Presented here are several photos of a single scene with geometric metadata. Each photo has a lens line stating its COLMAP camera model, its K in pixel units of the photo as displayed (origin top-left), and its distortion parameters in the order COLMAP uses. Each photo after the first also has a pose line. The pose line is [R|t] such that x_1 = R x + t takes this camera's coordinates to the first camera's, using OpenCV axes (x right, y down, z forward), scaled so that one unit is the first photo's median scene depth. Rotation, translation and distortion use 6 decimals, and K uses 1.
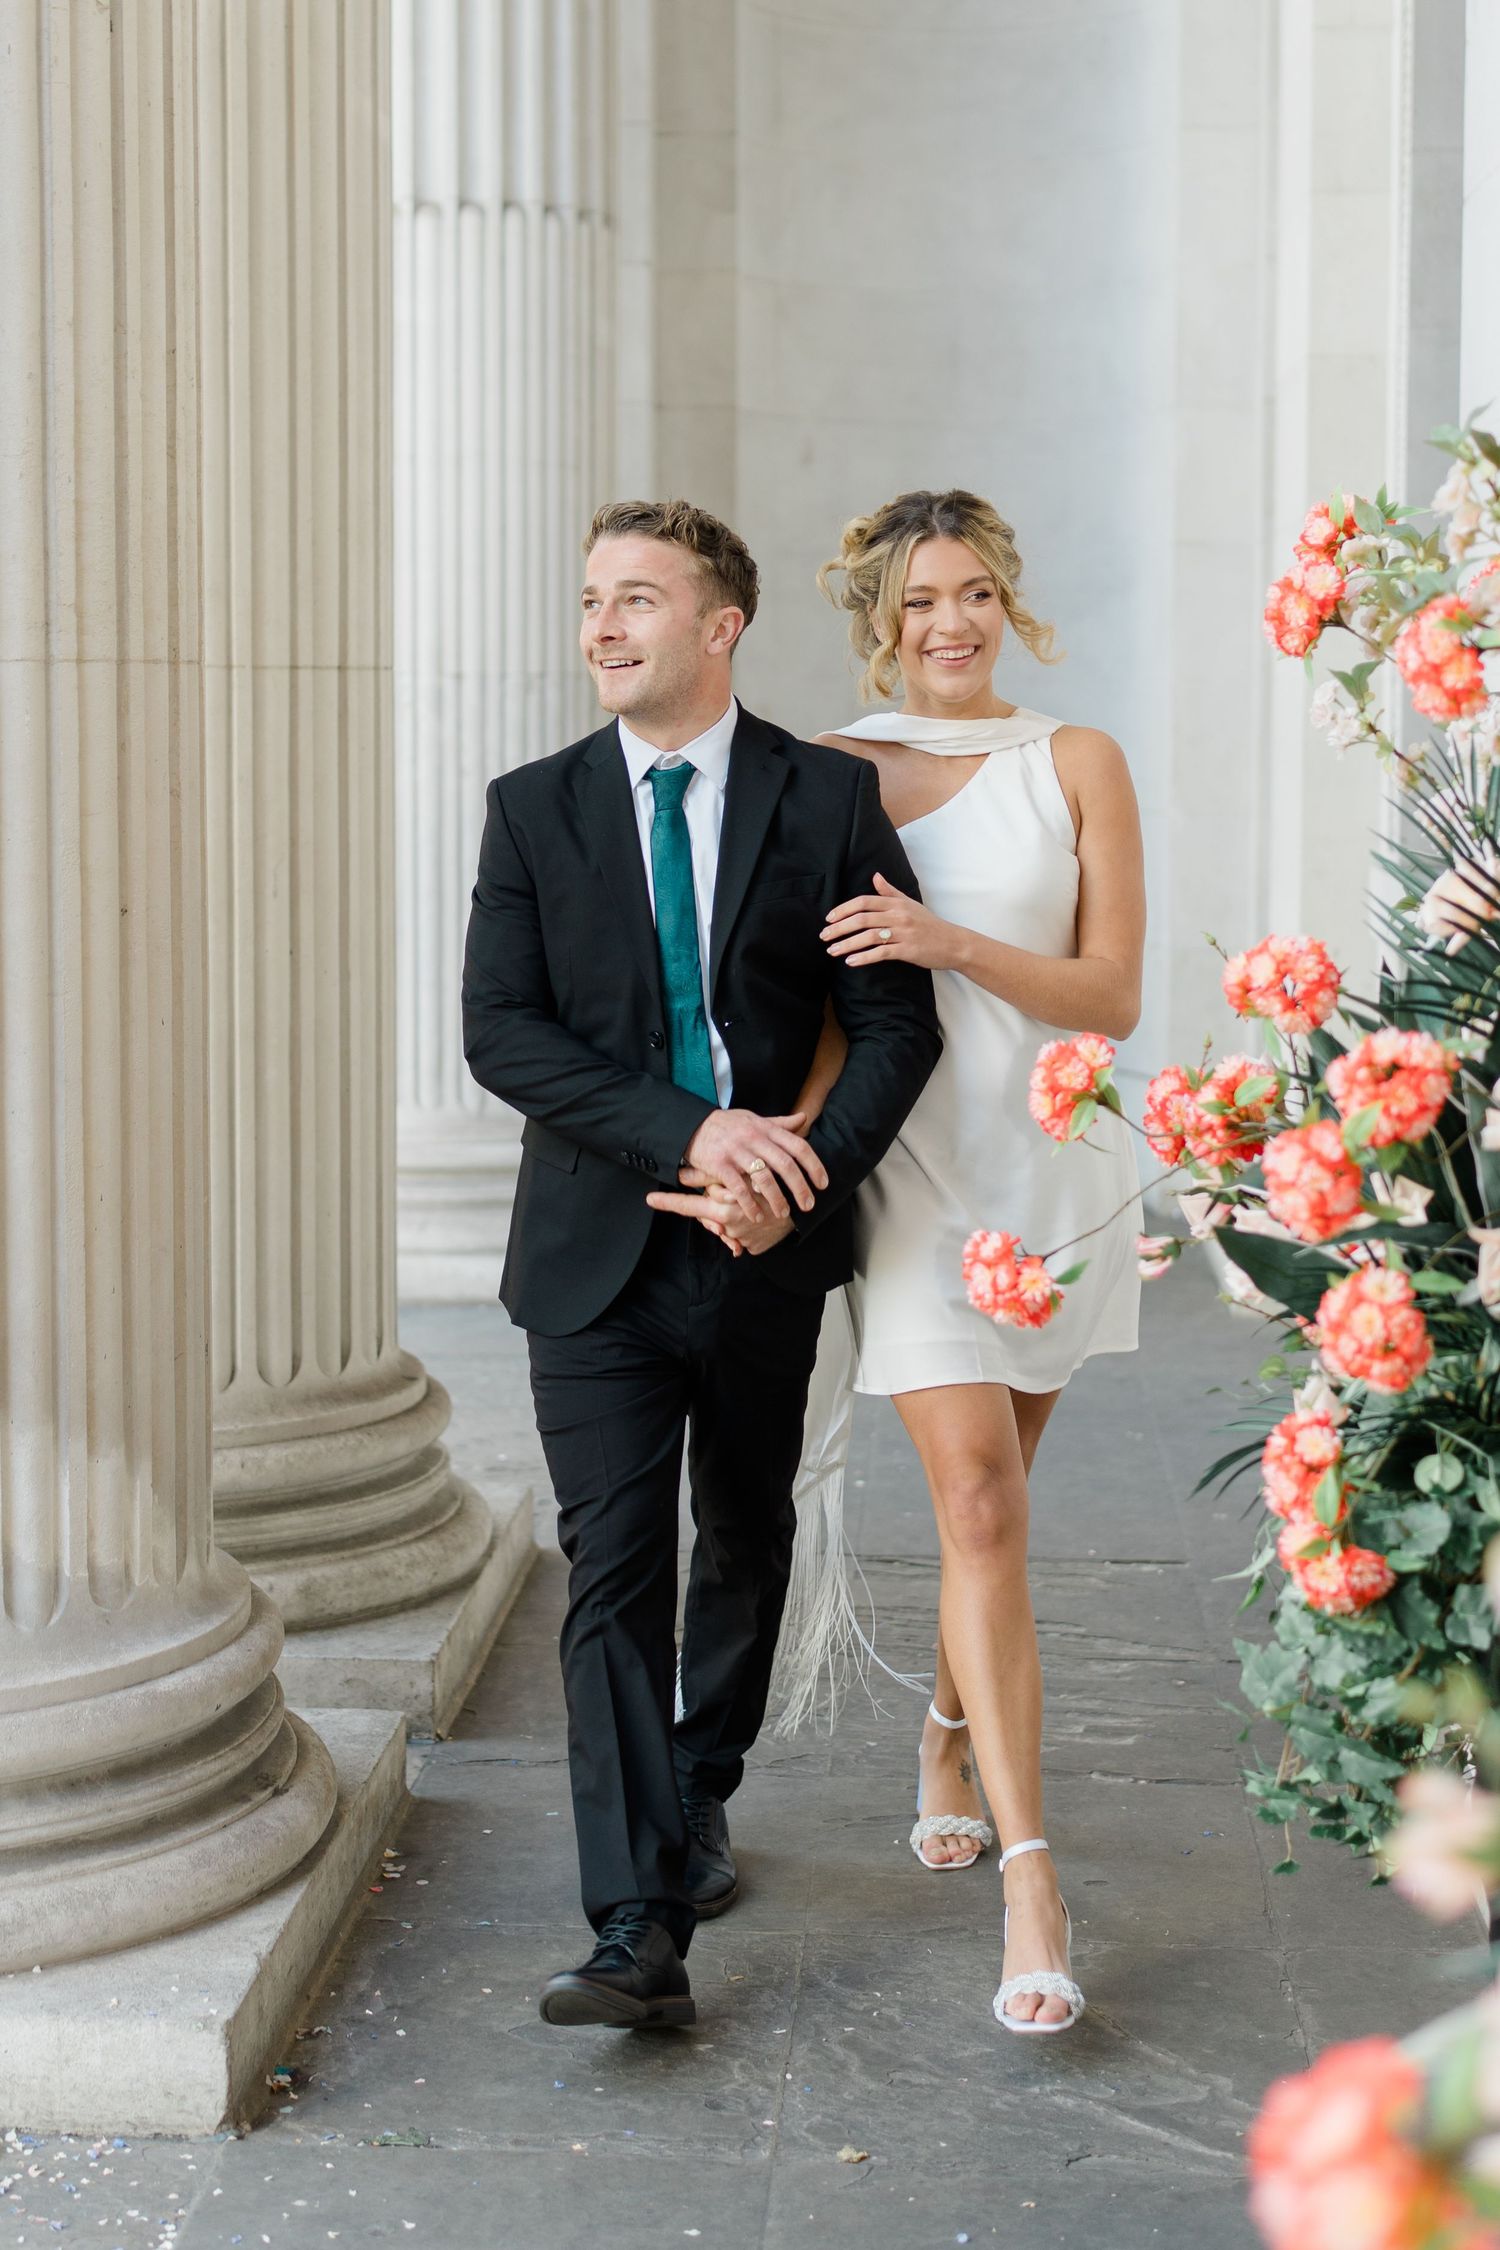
lens RADIAL K [[3160.3, 0, 665.9], [0, 3160.3, 874.7], [0, 0, 1]] dist [-0.010408, 0.027878]
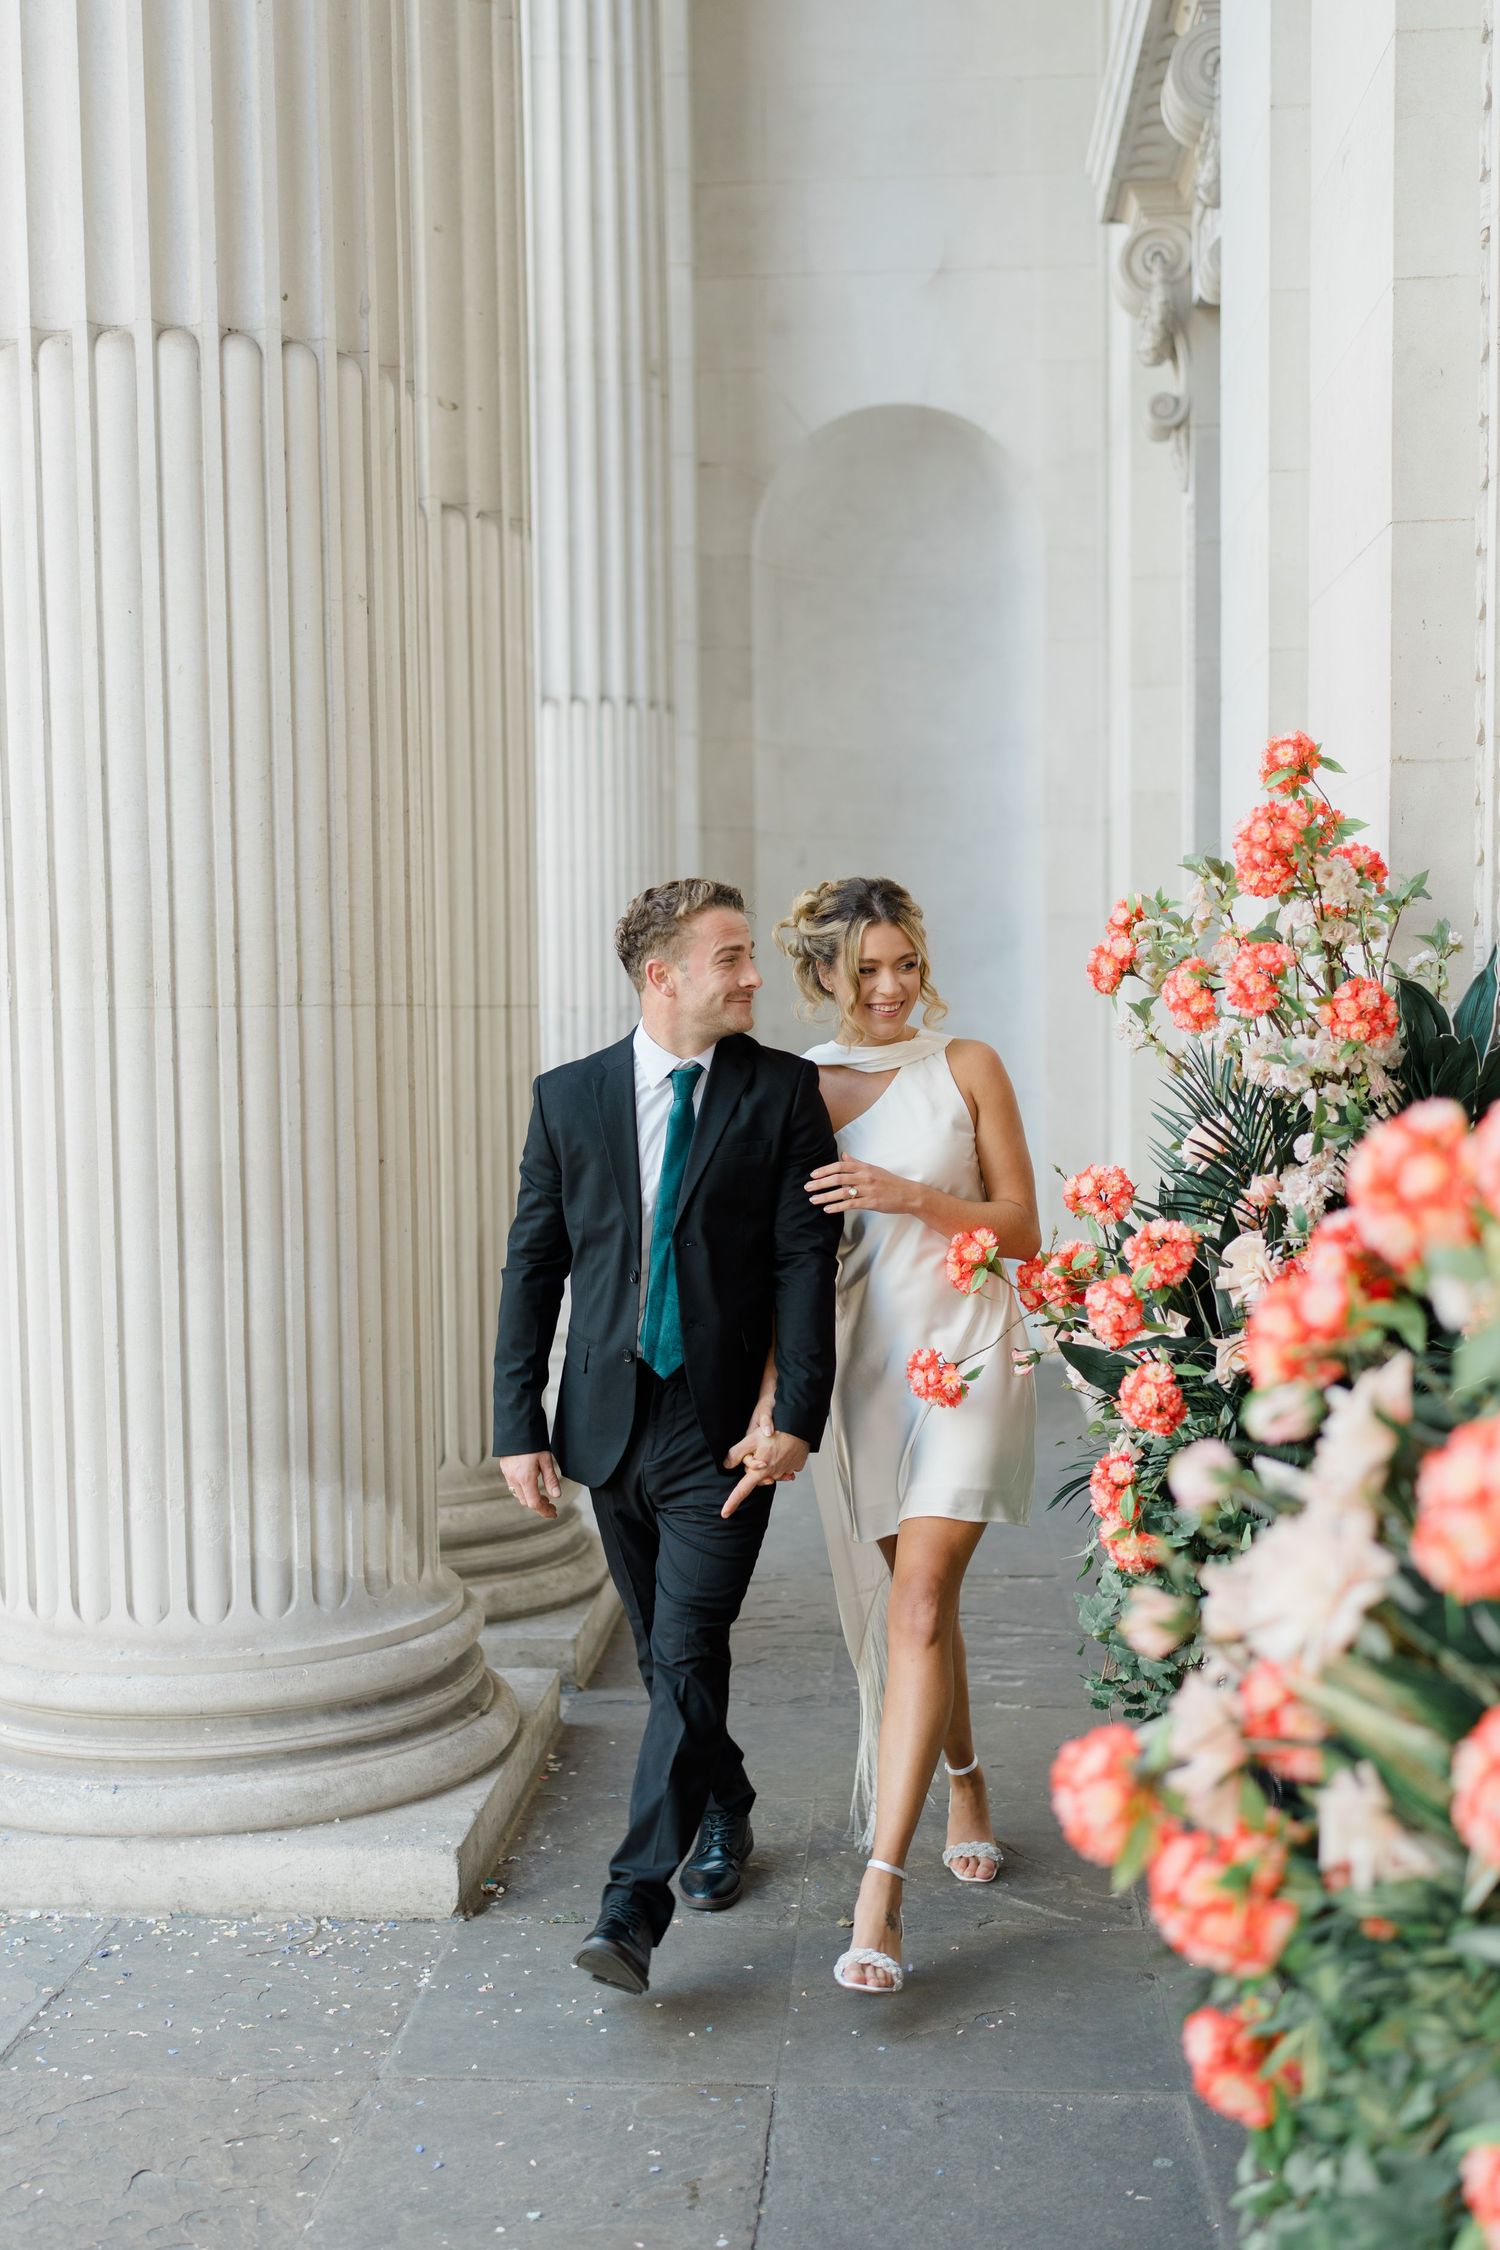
lens RADIAL K [[2160.7, 0, 721.0], [0, 2160.7, 1124.0], [0, 0, 1]] dist [-0.003202, 0.018629]
pose [[0.999902, -0.012632, 0.005999, -0.006253], [0.012680, 0.999887, -0.008023, 0.003900], [-0.005897, 0.008098, 0.999950, -0.103497]]
